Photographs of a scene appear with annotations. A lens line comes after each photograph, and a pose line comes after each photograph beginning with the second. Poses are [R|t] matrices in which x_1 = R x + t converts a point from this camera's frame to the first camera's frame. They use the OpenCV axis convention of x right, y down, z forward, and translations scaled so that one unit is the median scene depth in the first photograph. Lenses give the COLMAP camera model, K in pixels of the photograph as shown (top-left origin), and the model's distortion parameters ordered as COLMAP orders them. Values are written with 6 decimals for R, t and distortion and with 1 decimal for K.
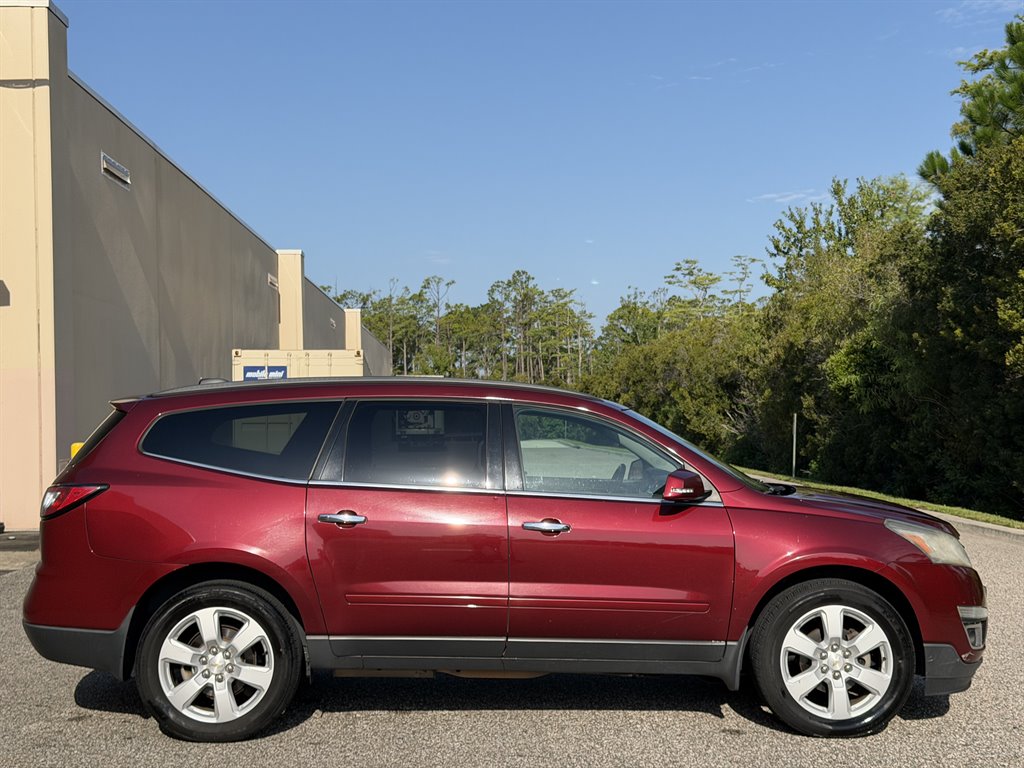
lens RADIAL K [[1439.6, 0, 508.5], [0, 1439.6, 380.0], [0, 0, 1]] dist [0.107416, 0.000000]
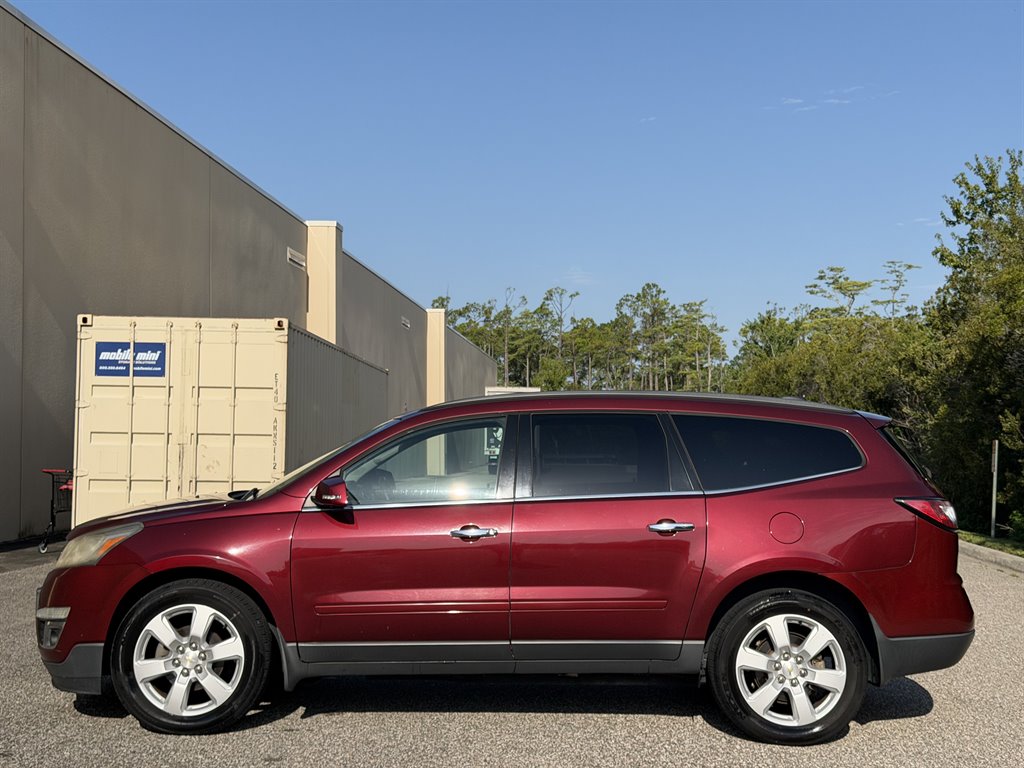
lens RADIAL K [[1439.6, 0, 498.8], [0, 1439.6, 390.8], [0, 0, 1]] dist [0.107416, 0.000000]
pose [[0.994589, 0.020001, -0.101941, 0.029267], [-0.020673, 0.999771, -0.005544, 0.006340], [0.101806, 0.007621, 0.994775, 0.220366]]
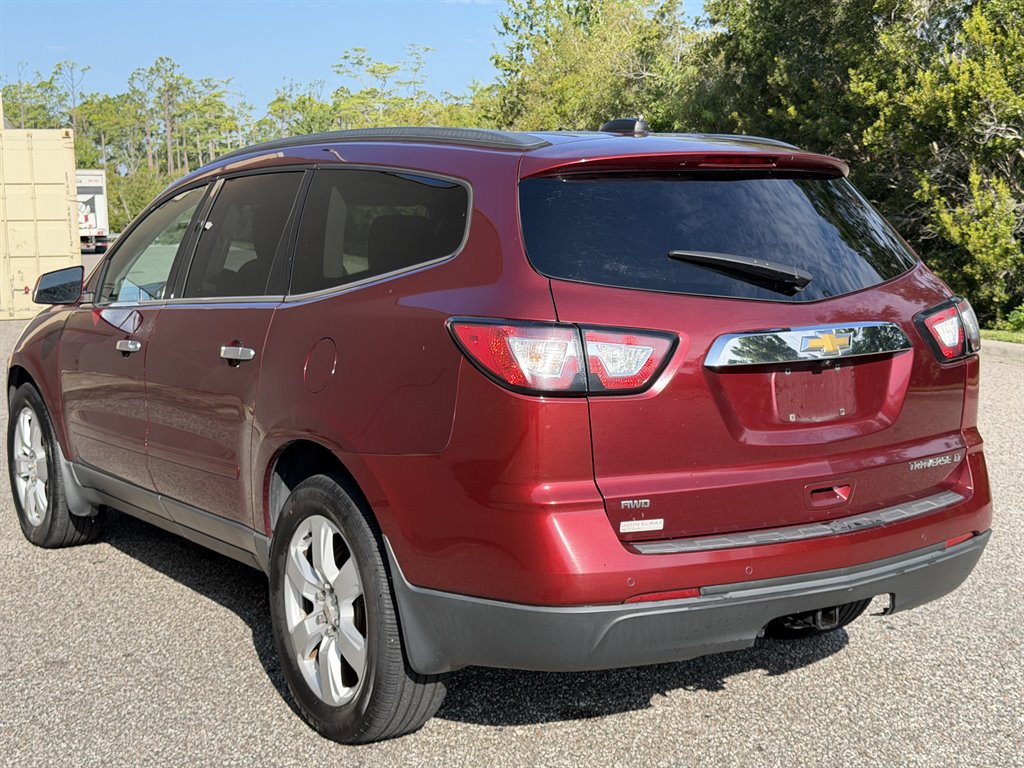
lens RADIAL K [[1439.6, 0, 510.1], [0, 1439.6, 408.0], [0, 0, 1]] dist [0.107416, 0.000000]
pose [[0.970222, -0.042885, 0.238391, -0.036264], [0.005122, 0.987614, 0.156819, 0.003397], [-0.242163, -0.150928, 0.958425, 0.075503]]
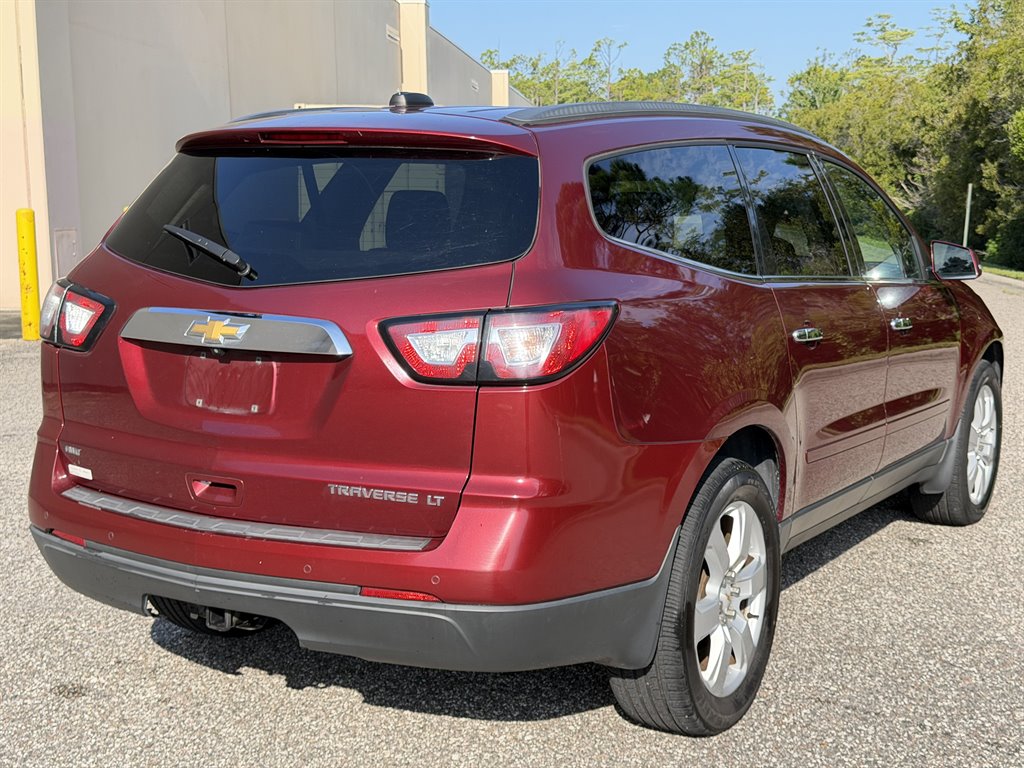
lens RADIAL K [[1439.6, 0, 499.0], [0, 1439.6, 402.4], [0, 0, 1]] dist [0.107416, 0.000000]
pose [[0.991495, 0.027900, -0.127119, 0.025115], [-0.005736, 0.985170, 0.171485, 0.002938], [0.130018, -0.169298, 0.976951, 0.075928]]
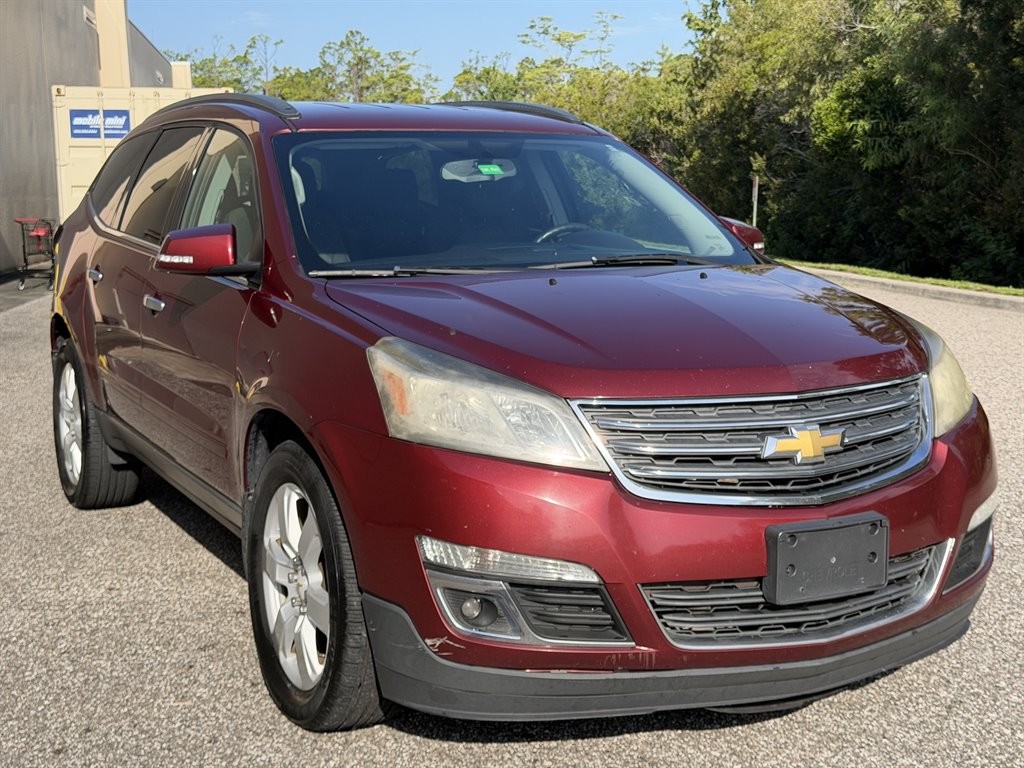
lens RADIAL K [[1439.6, 0, 517.0], [0, 1439.6, 405.5], [0, 0, 1]] dist [0.107416, 0.000000]
pose [[0.992327, -0.022273, 0.121622, -0.027937], [0.001036, 0.985106, 0.171946, 0.006481], [-0.123641, -0.170501, 0.977570, 0.119158]]
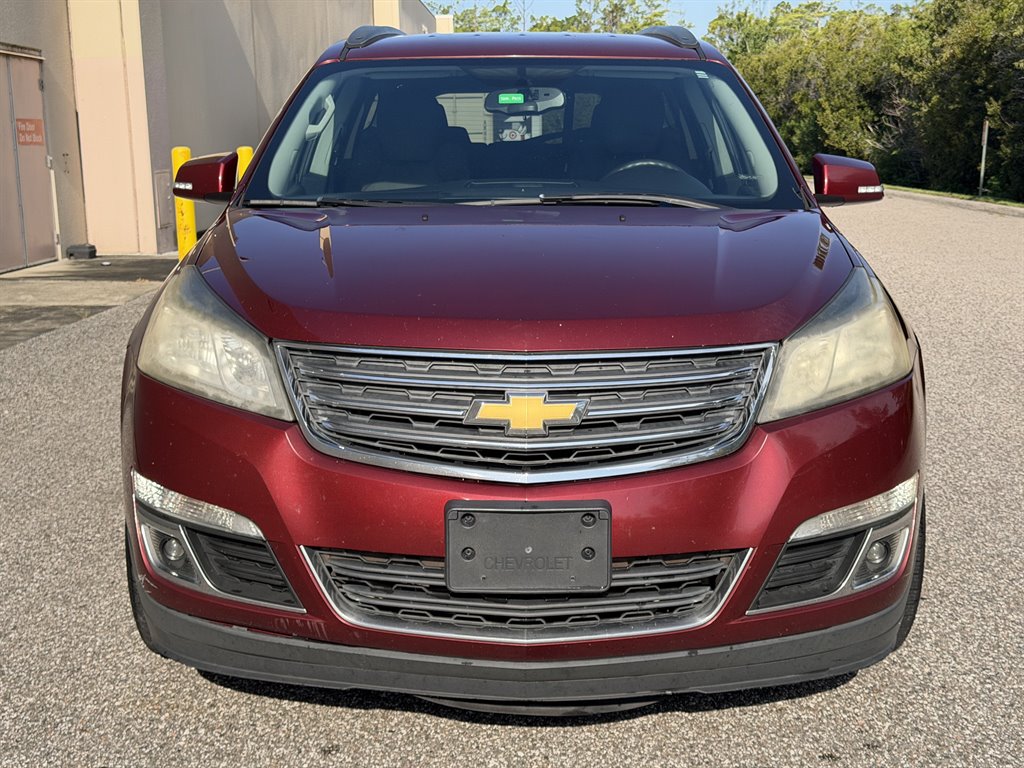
lens RADIAL K [[1439.6, 0, 512.6], [0, 1439.6, 391.6], [0, 0, 1]] dist [0.107416, 0.000000]
pose [[0.998712, 0.008185, -0.050074, -0.024963], [0.001854, 0.980359, 0.197211, 0.006096], [0.050705, -0.197049, 0.979082, 0.069240]]
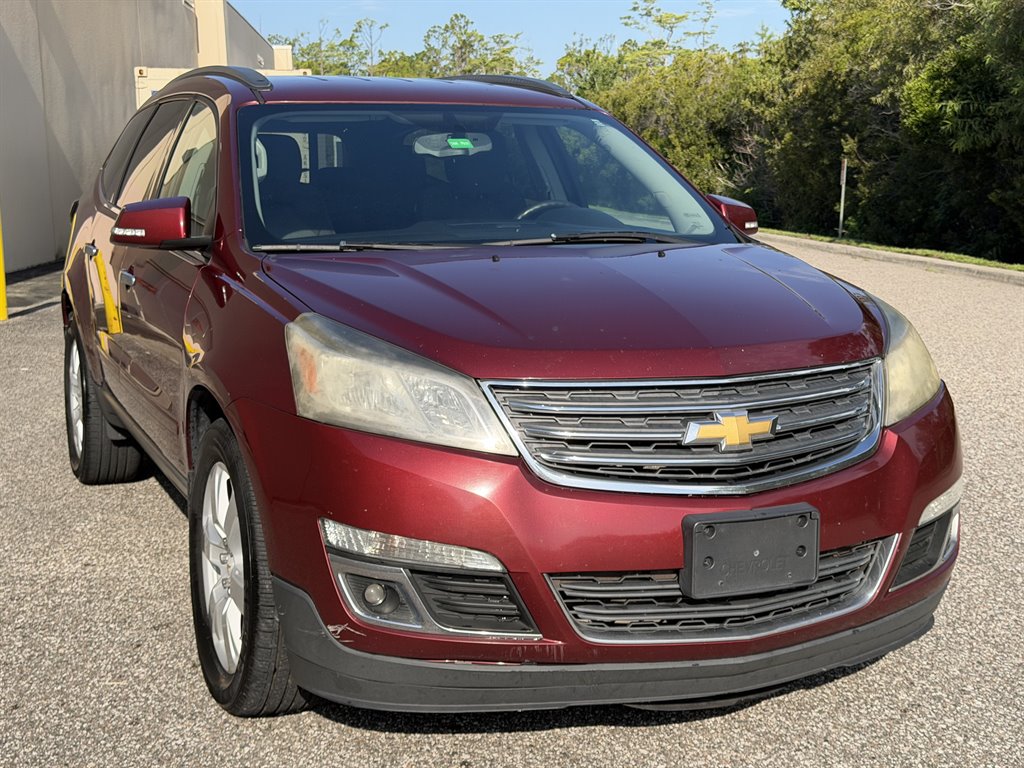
lens RADIAL K [[1439.6, 0, 512.3], [0, 1439.6, 404.2], [0, 0, 1]] dist [0.107416, 0.000000]
pose [[0.998791, -0.007099, 0.048635, -0.018903], [-0.001865, 0.983327, 0.181839, 0.007122], [-0.049115, -0.181710, 0.982125, 0.121040]]
